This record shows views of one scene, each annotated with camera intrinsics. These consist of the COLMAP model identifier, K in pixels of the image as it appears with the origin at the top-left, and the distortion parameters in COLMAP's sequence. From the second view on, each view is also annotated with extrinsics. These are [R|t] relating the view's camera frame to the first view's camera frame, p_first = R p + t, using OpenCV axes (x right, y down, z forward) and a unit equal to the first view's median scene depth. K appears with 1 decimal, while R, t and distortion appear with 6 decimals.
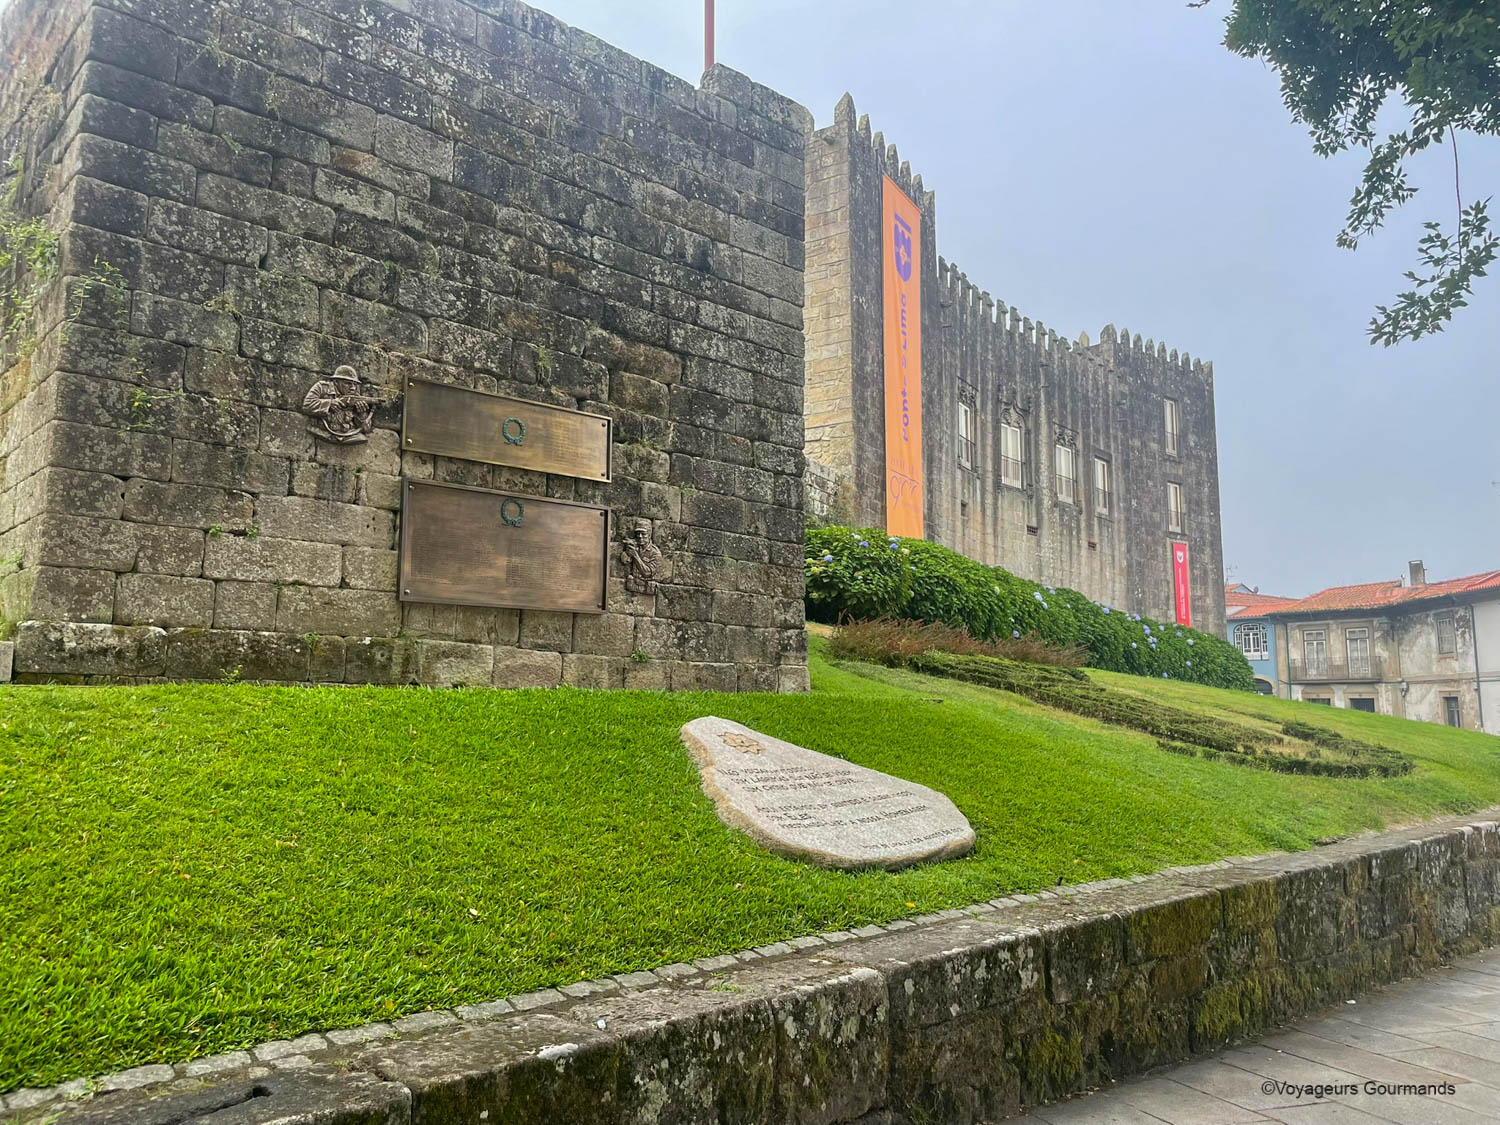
lens RADIAL K [[1117.4, 0, 753.5], [0, 1117.4, 566.6], [0, 0, 1]] dist [0.058846, -0.020954]
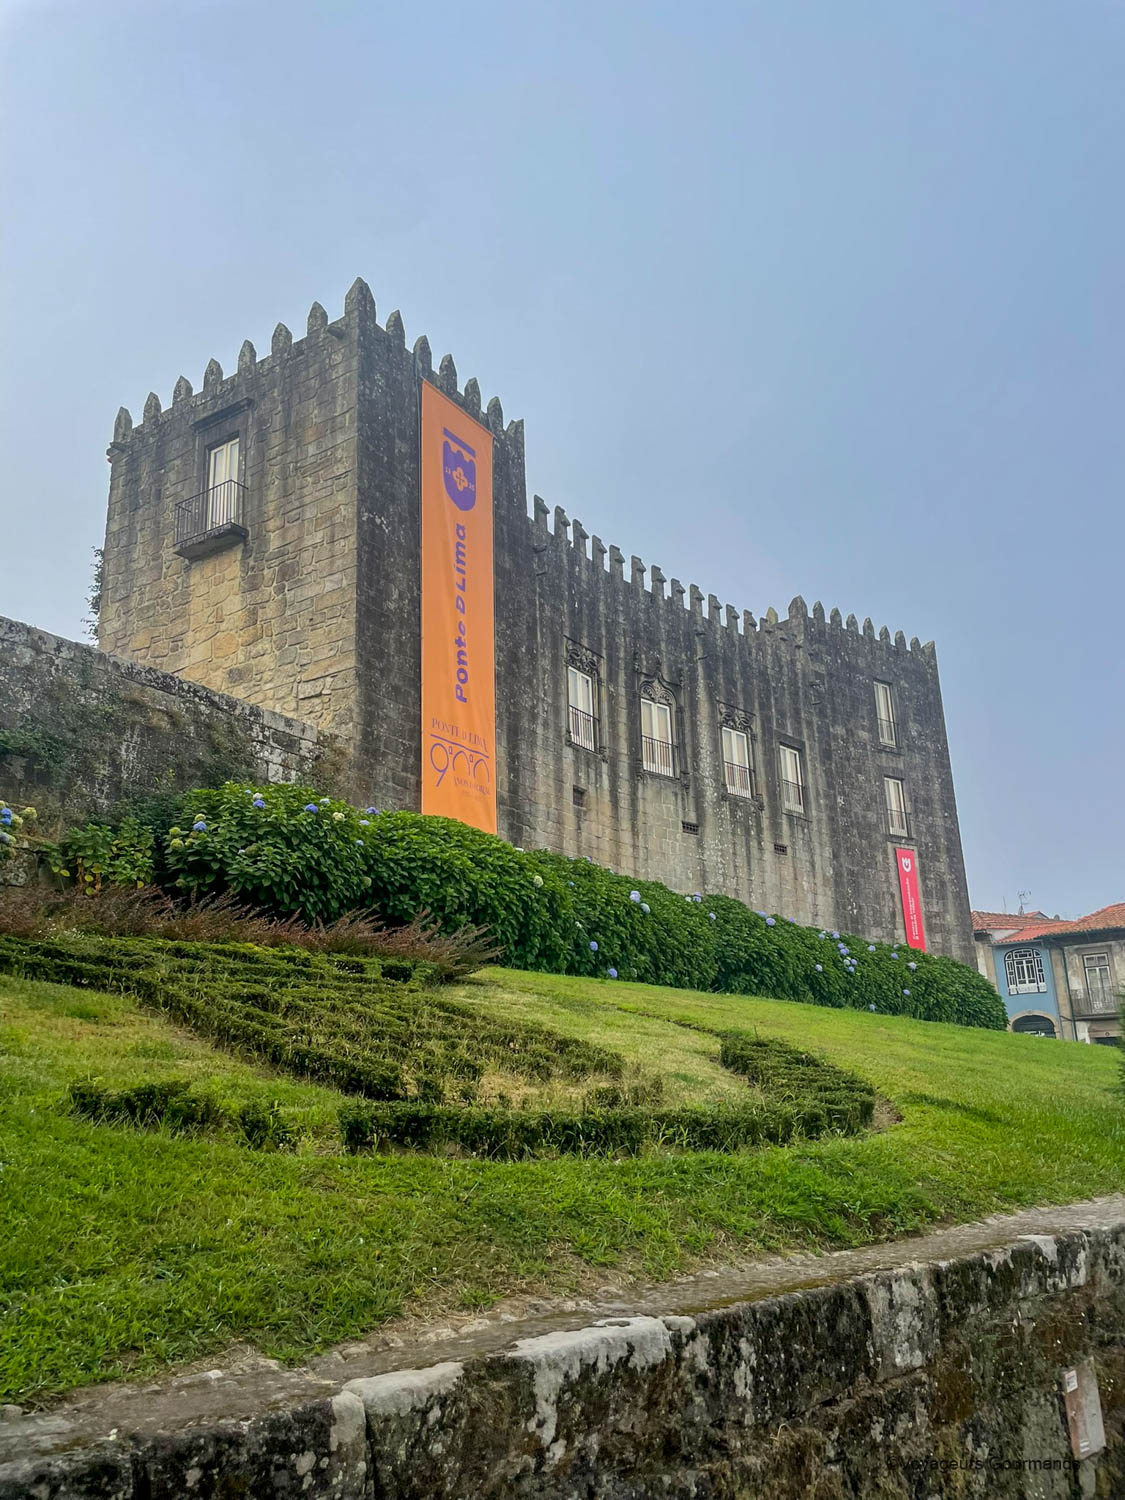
lens RADIAL K [[1117.4, 0, 552.1], [0, 1117.4, 752.6], [0, 0, 1]] dist [0.058846, -0.020954]
pose [[0.998934, -0.037314, -0.027180, 0.172520], [0.032708, 0.987579, -0.153681, 0.034936], [0.032577, 0.152629, 0.987747, 0.188672]]
